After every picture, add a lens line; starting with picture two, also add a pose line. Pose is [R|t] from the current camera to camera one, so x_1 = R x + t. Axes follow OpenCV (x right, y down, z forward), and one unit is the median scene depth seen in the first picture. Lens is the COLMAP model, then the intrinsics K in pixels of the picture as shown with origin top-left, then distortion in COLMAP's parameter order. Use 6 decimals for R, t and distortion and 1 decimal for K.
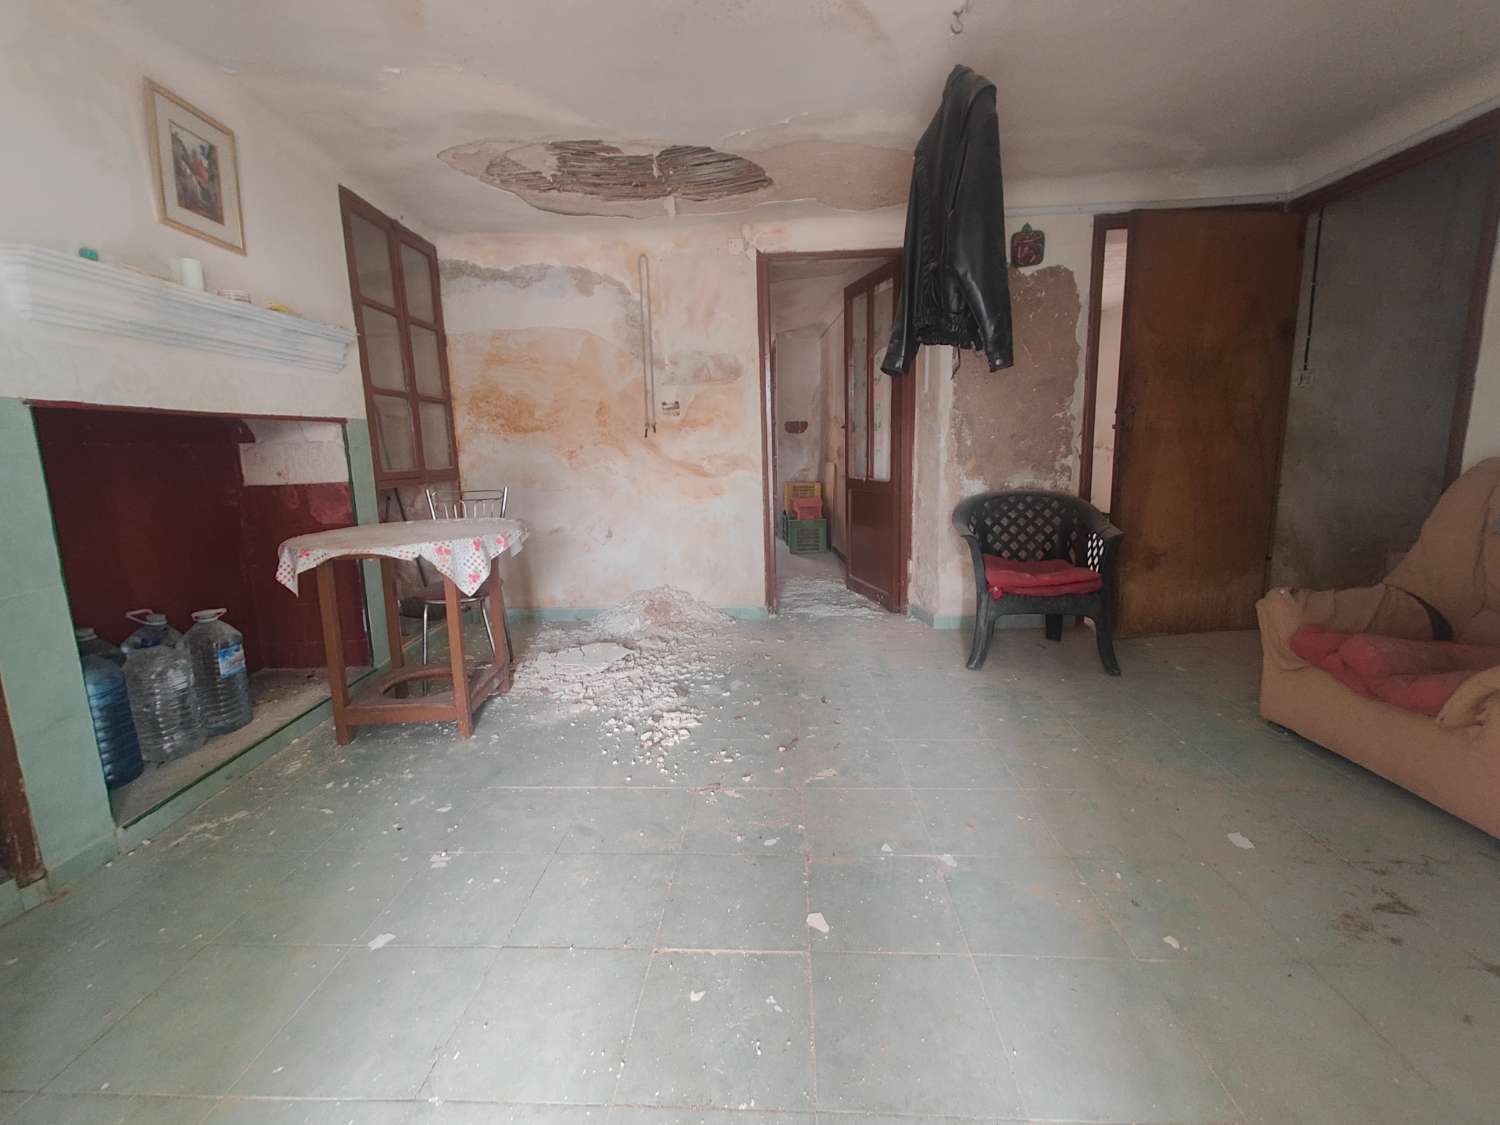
lens RADIAL K [[658.2, 0, 748.2], [0, 658.2, 560.0], [0, 0, 1]] dist [0.007023, -0.002102]
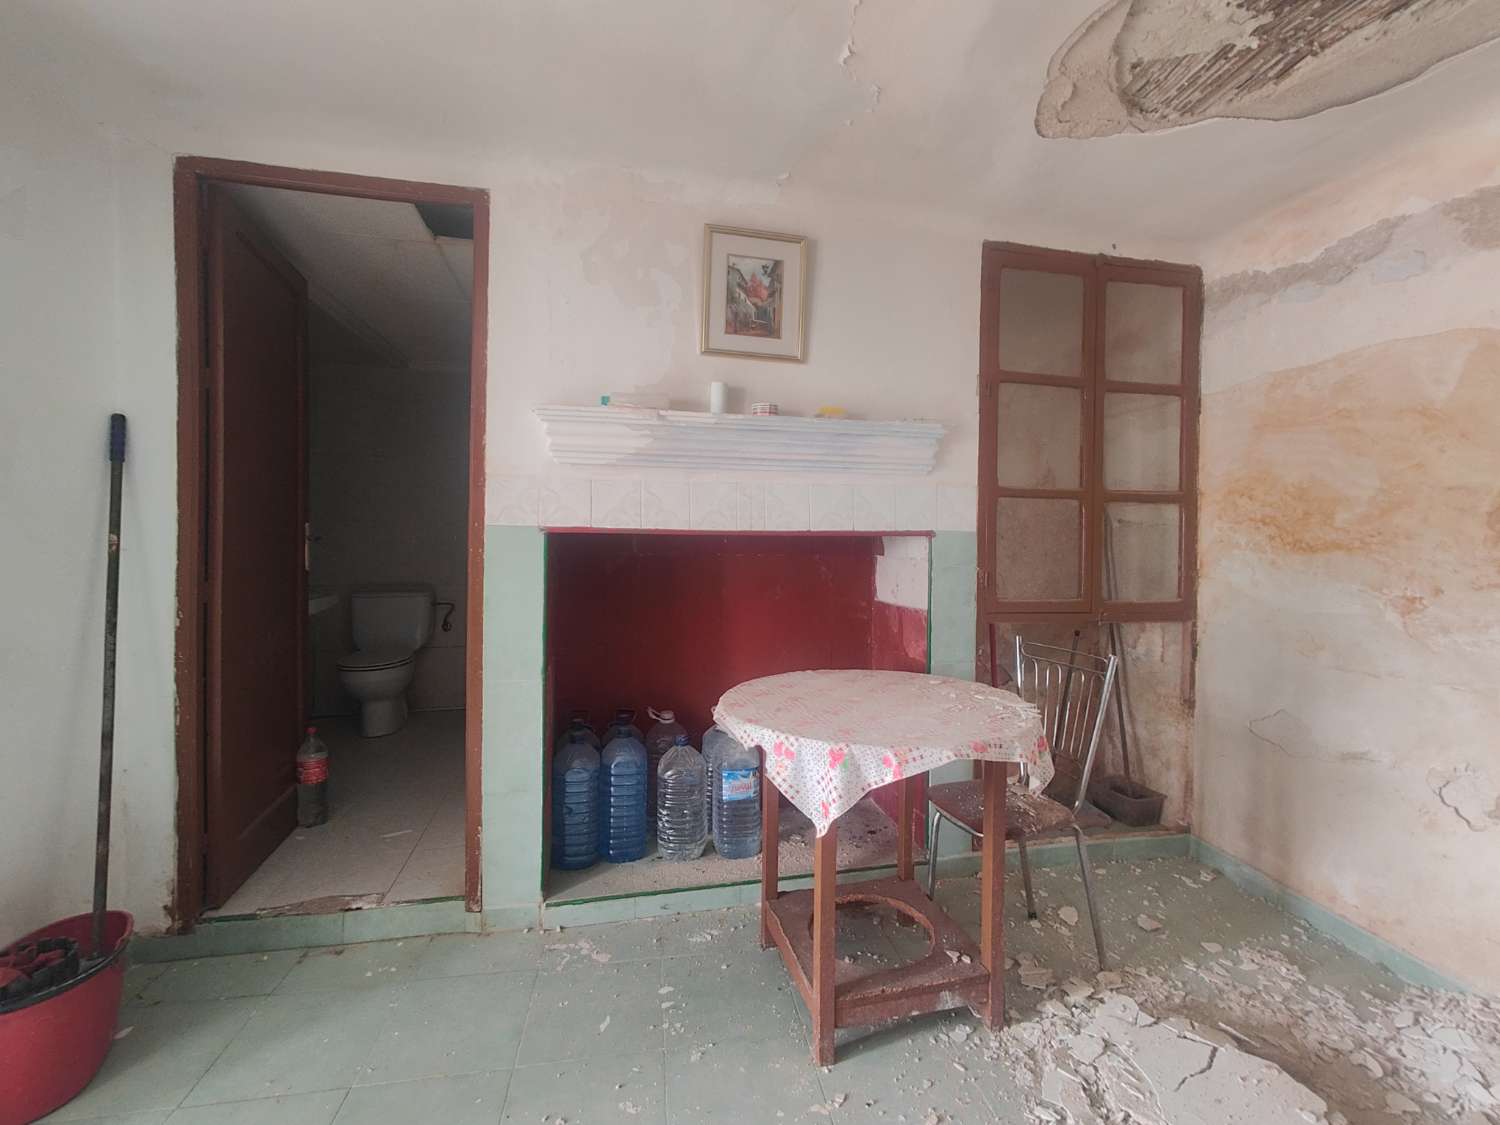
lens RADIAL K [[658.2, 0, 749.4], [0, 658.2, 551.4], [0, 0, 1]] dist [0.007023, -0.002102]
pose [[0.207713, 0.048748, -0.976974, 0.094559], [-0.186437, 0.982422, 0.009382, -0.136198], [0.960259, 0.180196, 0.213150, 0.540072]]
